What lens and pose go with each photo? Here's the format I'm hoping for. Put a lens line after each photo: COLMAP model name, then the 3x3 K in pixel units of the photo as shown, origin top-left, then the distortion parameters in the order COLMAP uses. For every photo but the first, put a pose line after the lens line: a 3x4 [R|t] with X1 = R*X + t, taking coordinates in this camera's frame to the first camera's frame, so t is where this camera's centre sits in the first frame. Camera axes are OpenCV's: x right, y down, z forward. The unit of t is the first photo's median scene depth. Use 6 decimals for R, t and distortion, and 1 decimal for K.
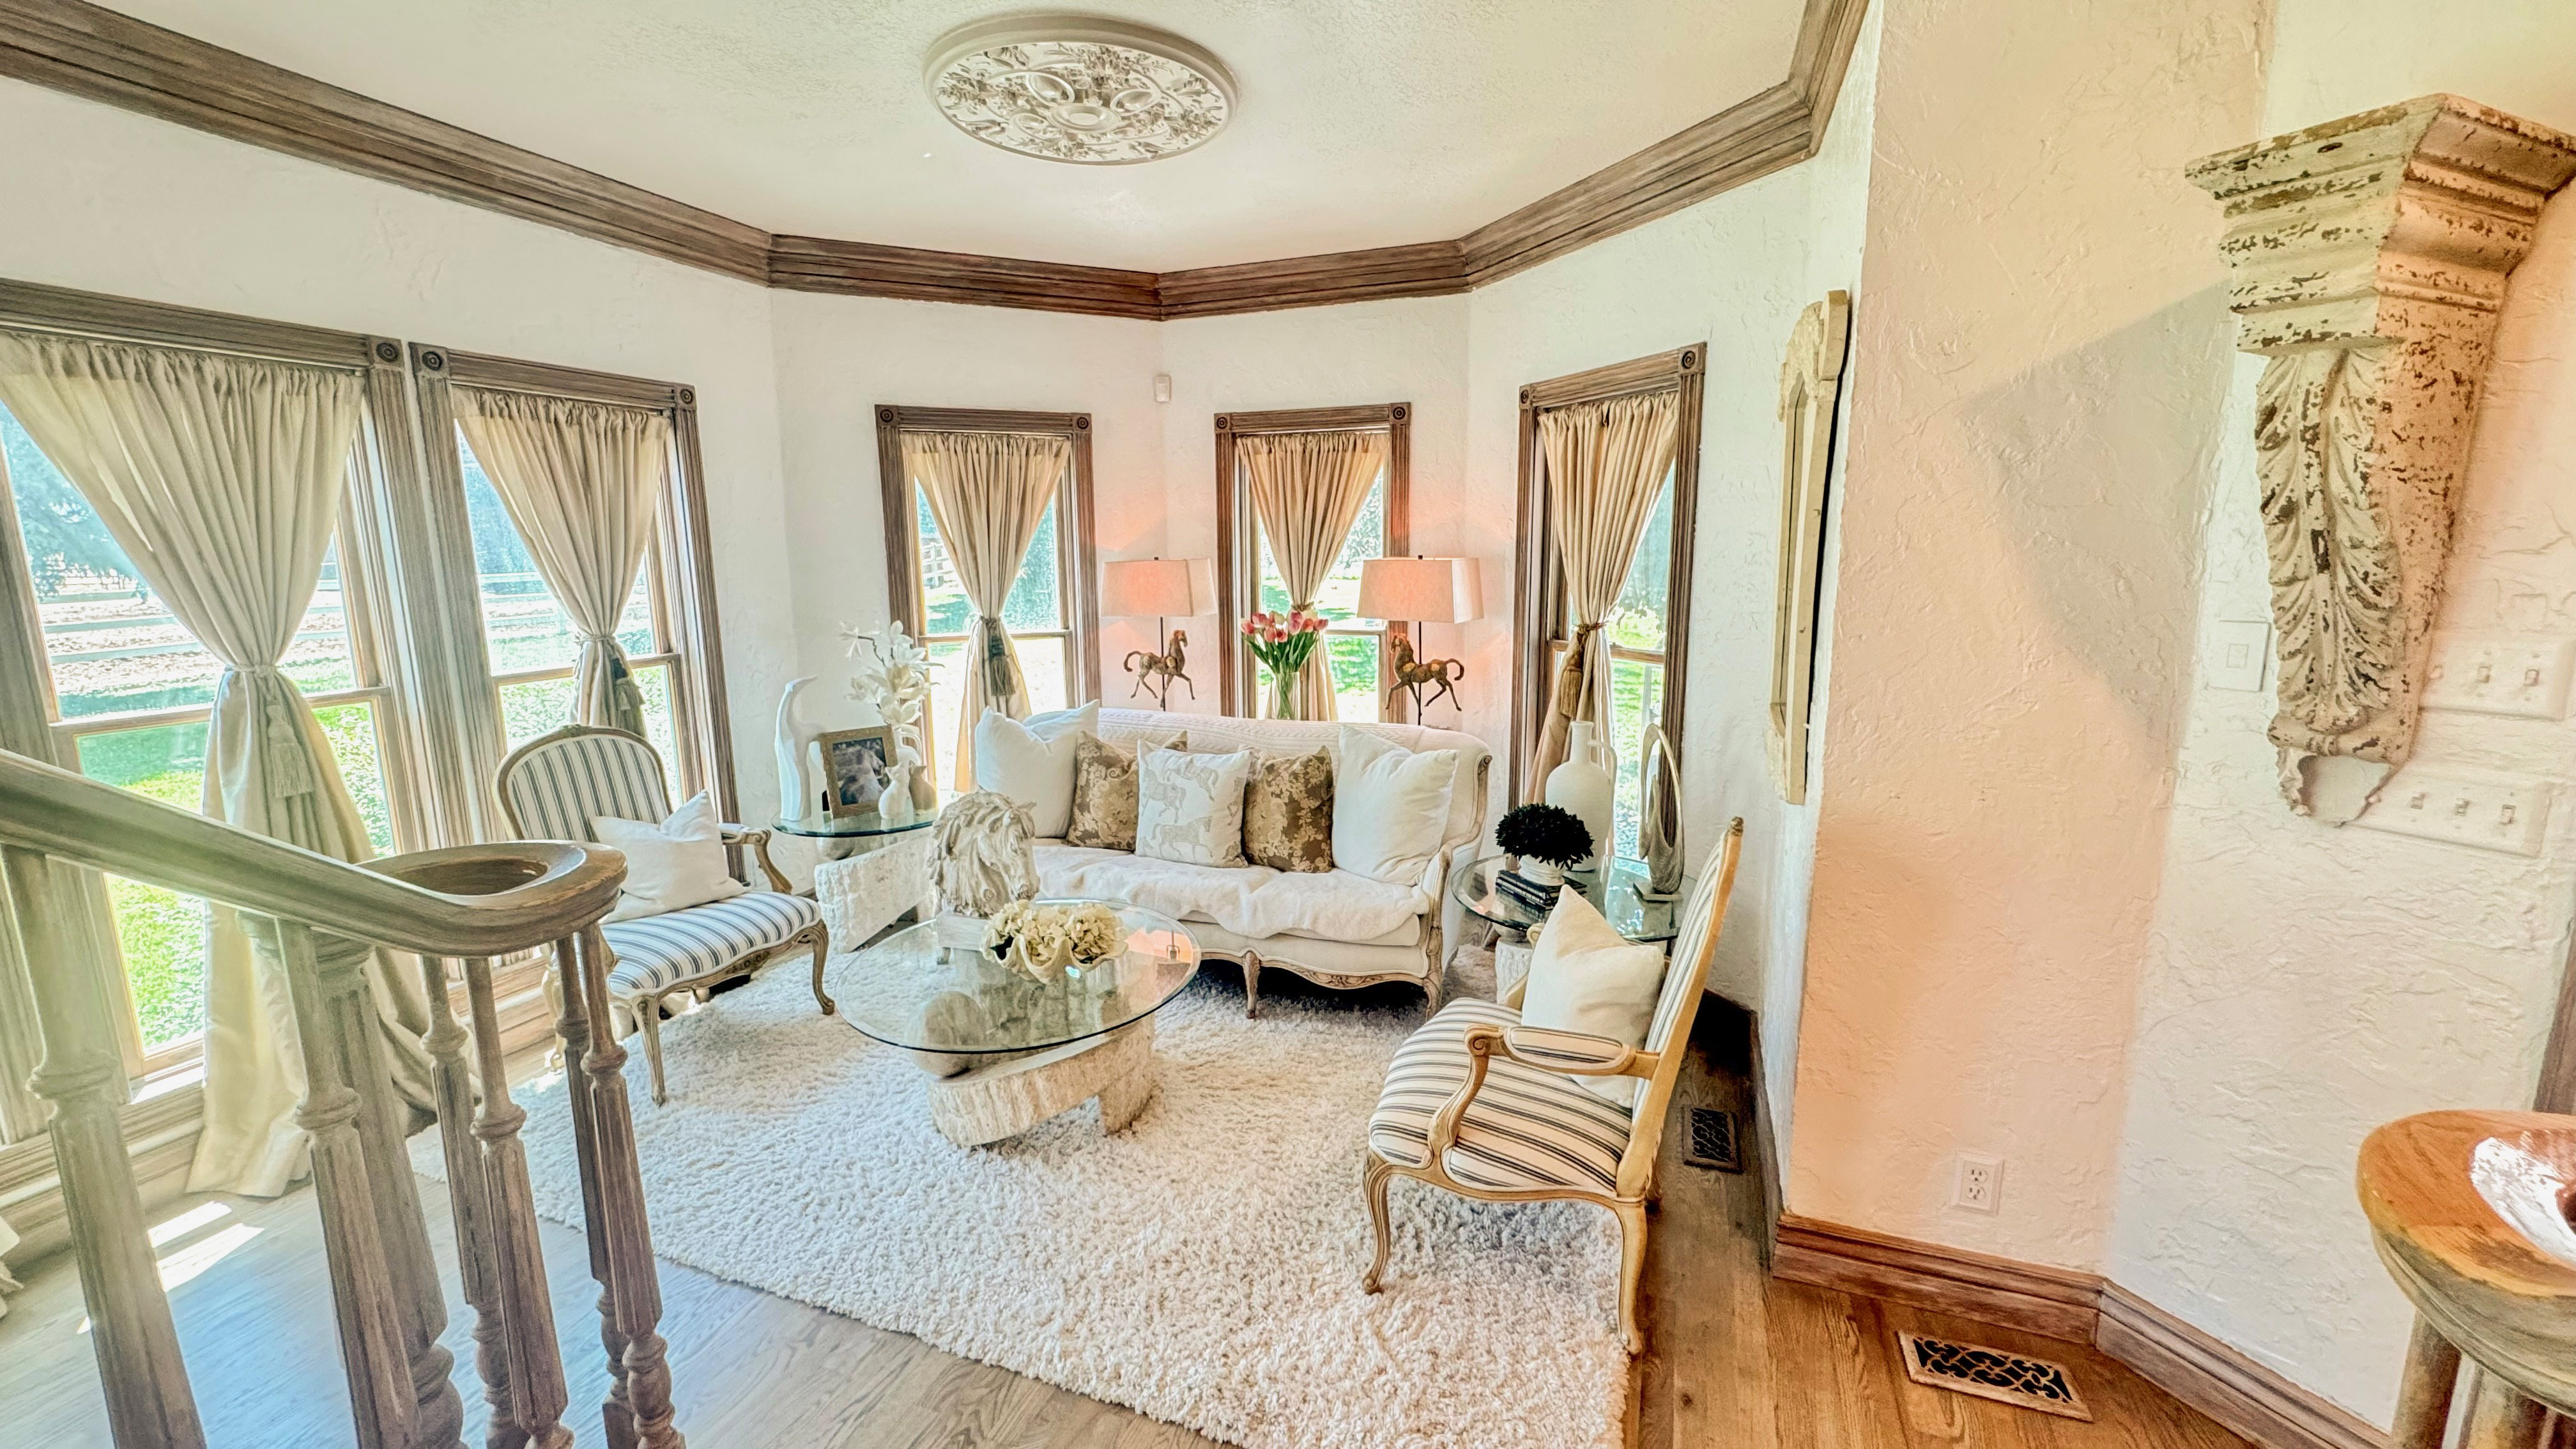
lens RADIAL K [[1040.8, 0, 1288.0], [0, 1040.8, 724.5], [0, 0, 1]] dist [-0.001031, -0.000021]
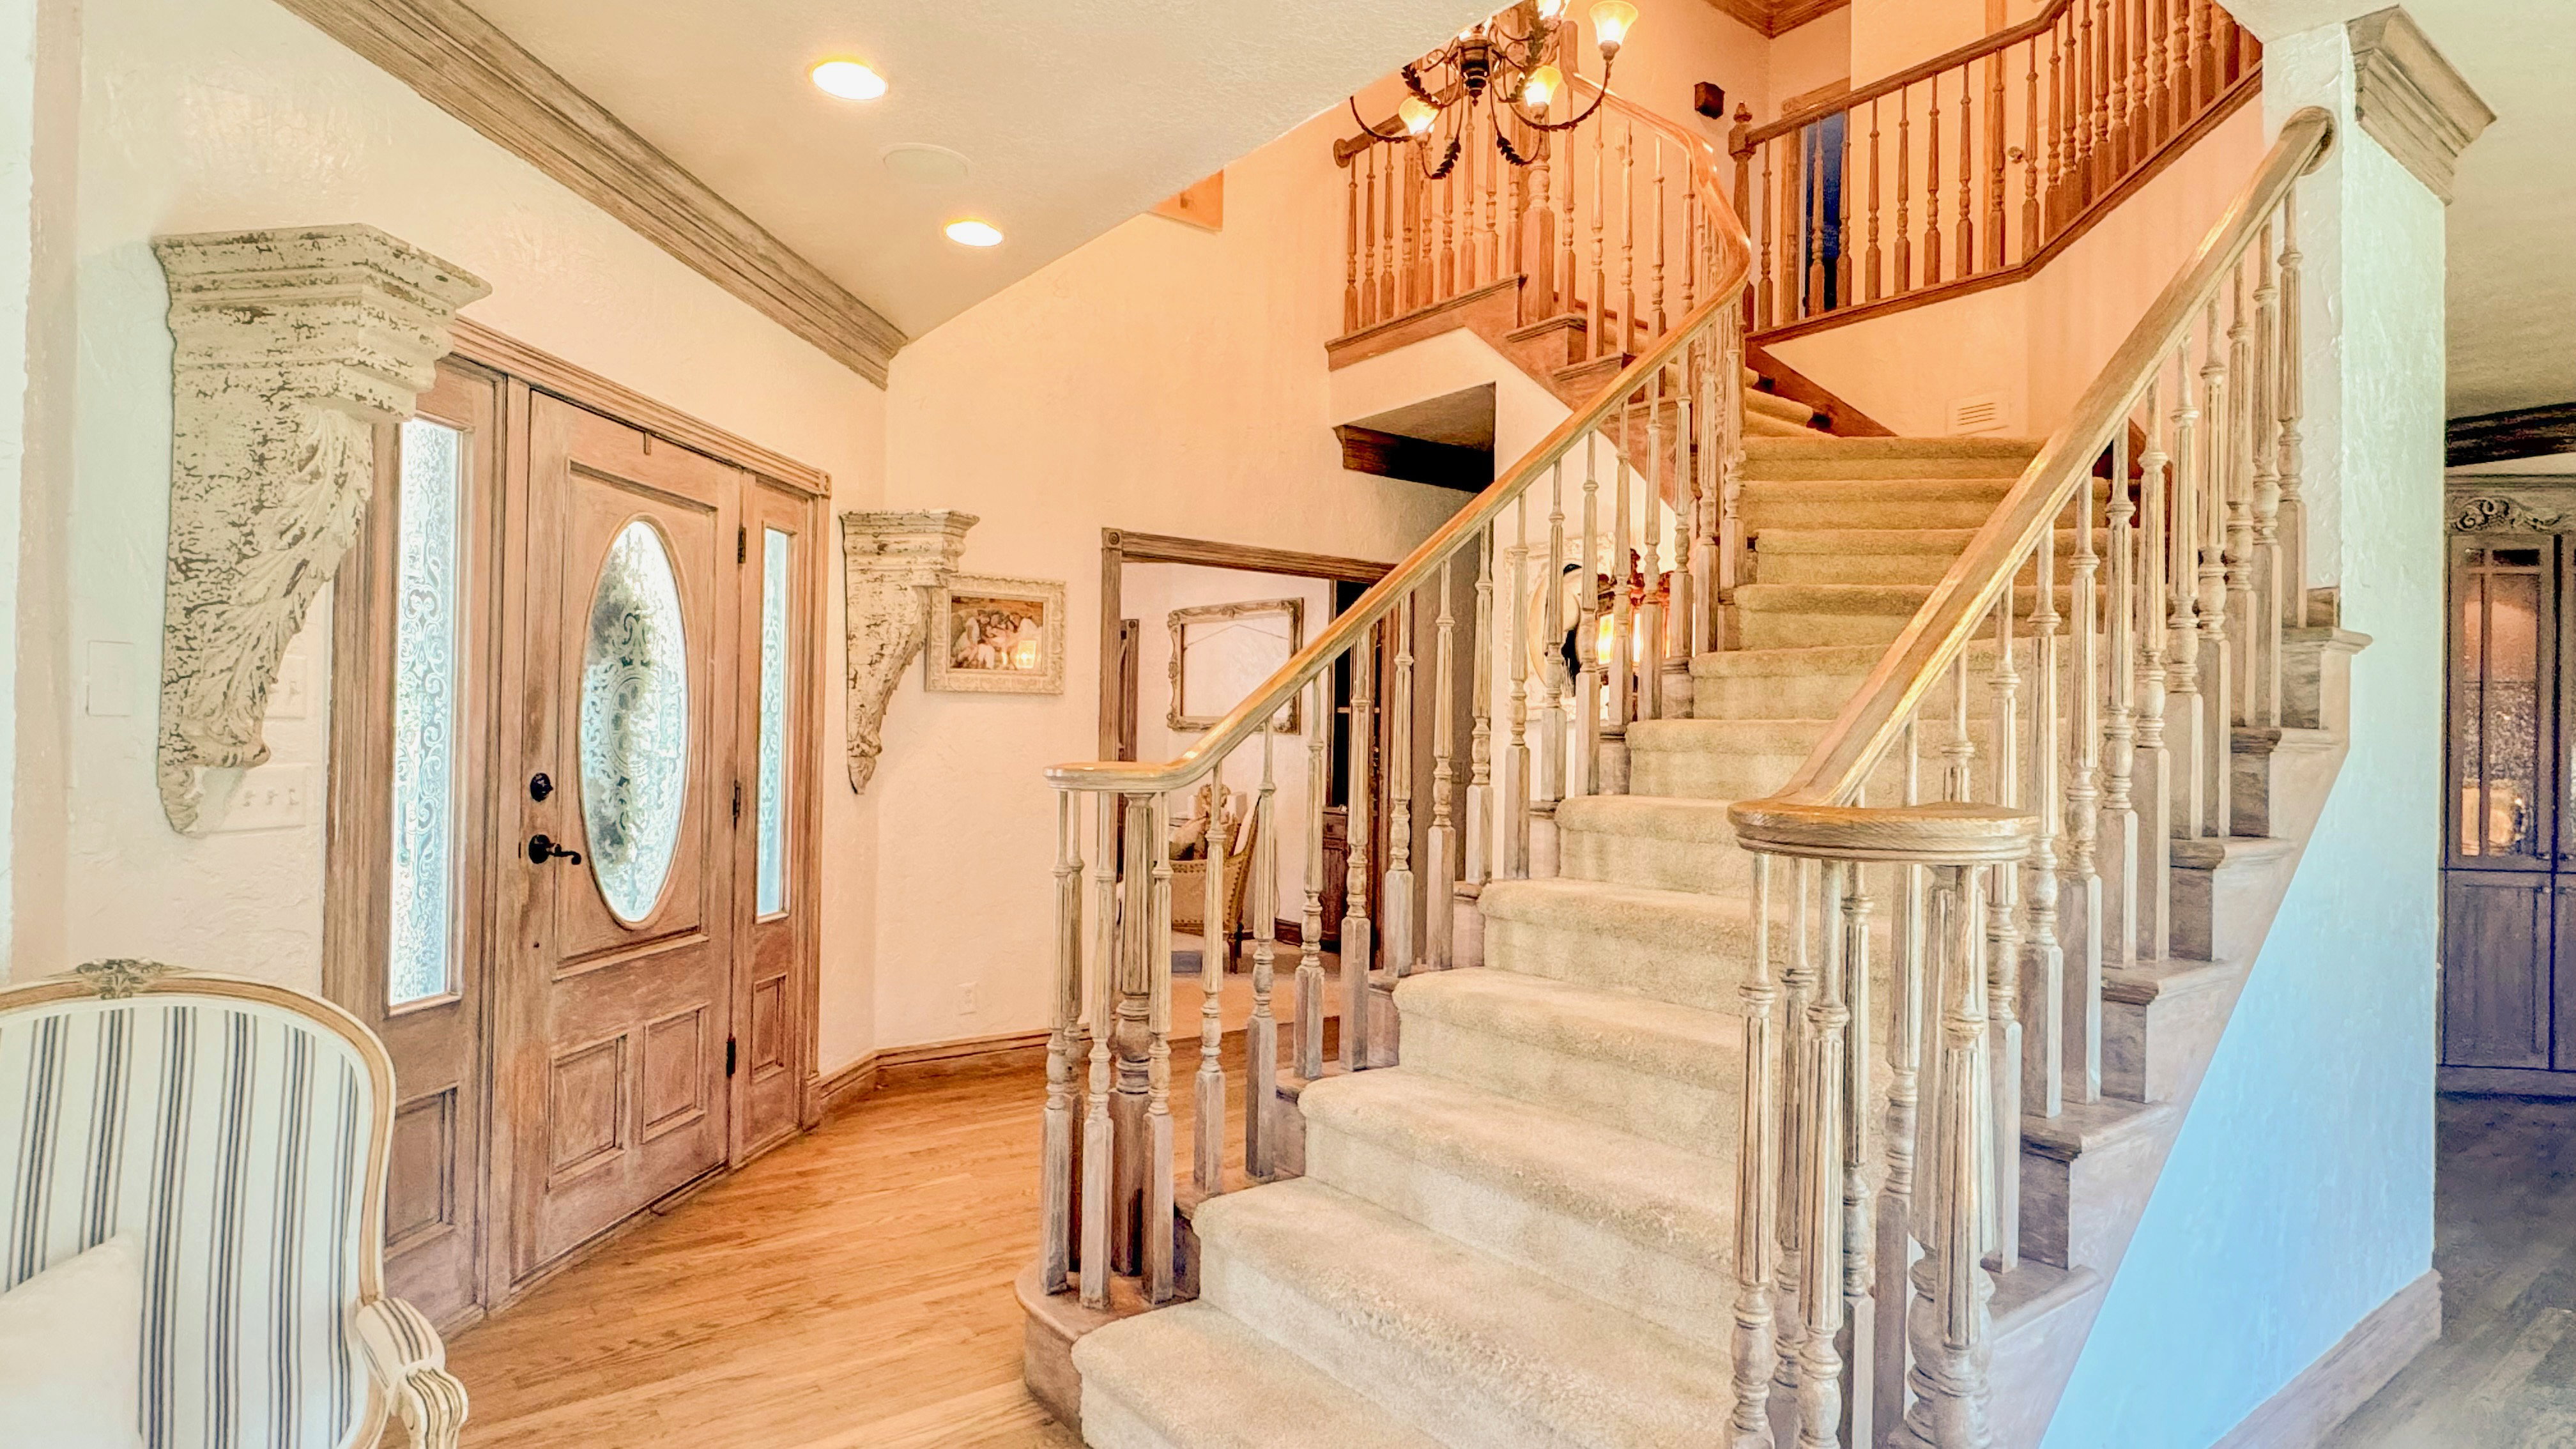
lens RADIAL K [[1040.8, 0, 1288.0], [0, 1040.8, 724.5], [0, 0, 1]] dist [-0.001031, -0.000021]
pose [[-0.774060, -0.003188, 0.633104, -0.437897], [0.097181, 0.987538, 0.123790, -0.032625], [-0.625609, 0.157347, -0.764104, 0.919381]]
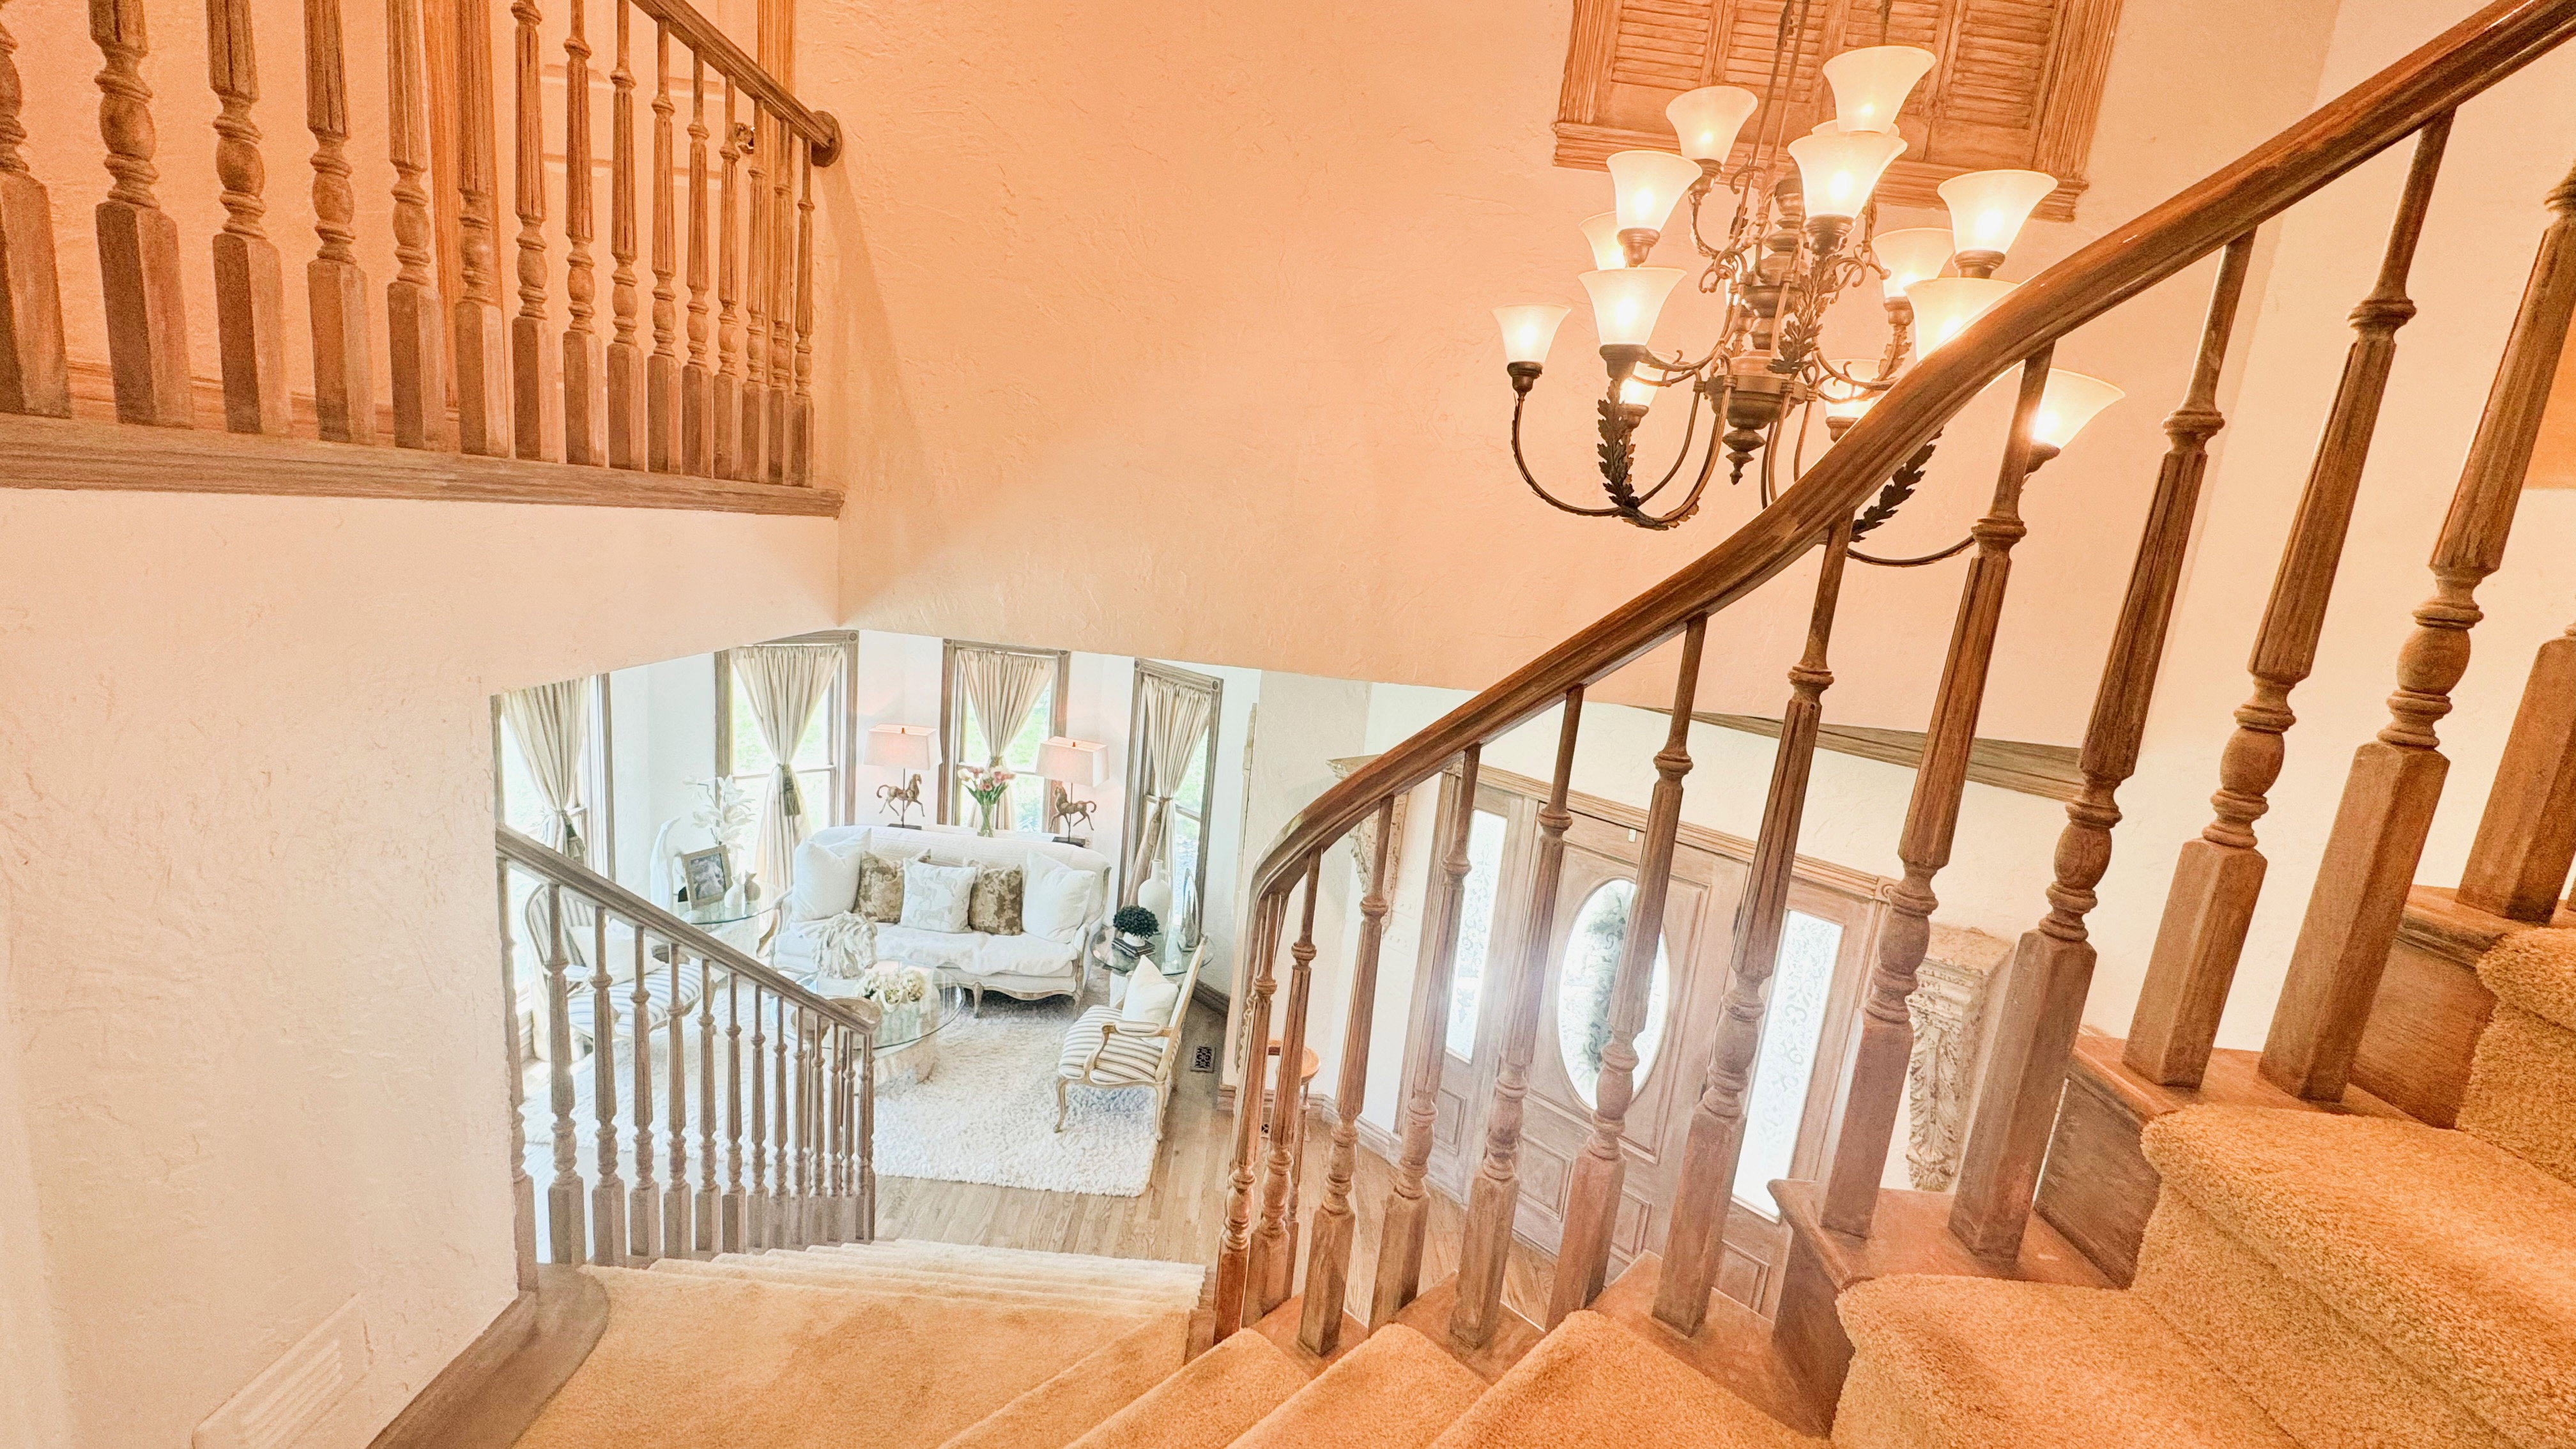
lens RADIAL K [[1040.8, 0, 1288.0], [0, 1040.8, 724.5], [0, 0, 1]] dist [-0.001031, -0.000021]
pose [[0.930880, 0.029883, 0.364102, -0.210256], [-0.044374, 0.998518, 0.031498, -0.321977], [-0.362621, -0.045477, 0.930826, -0.900212]]
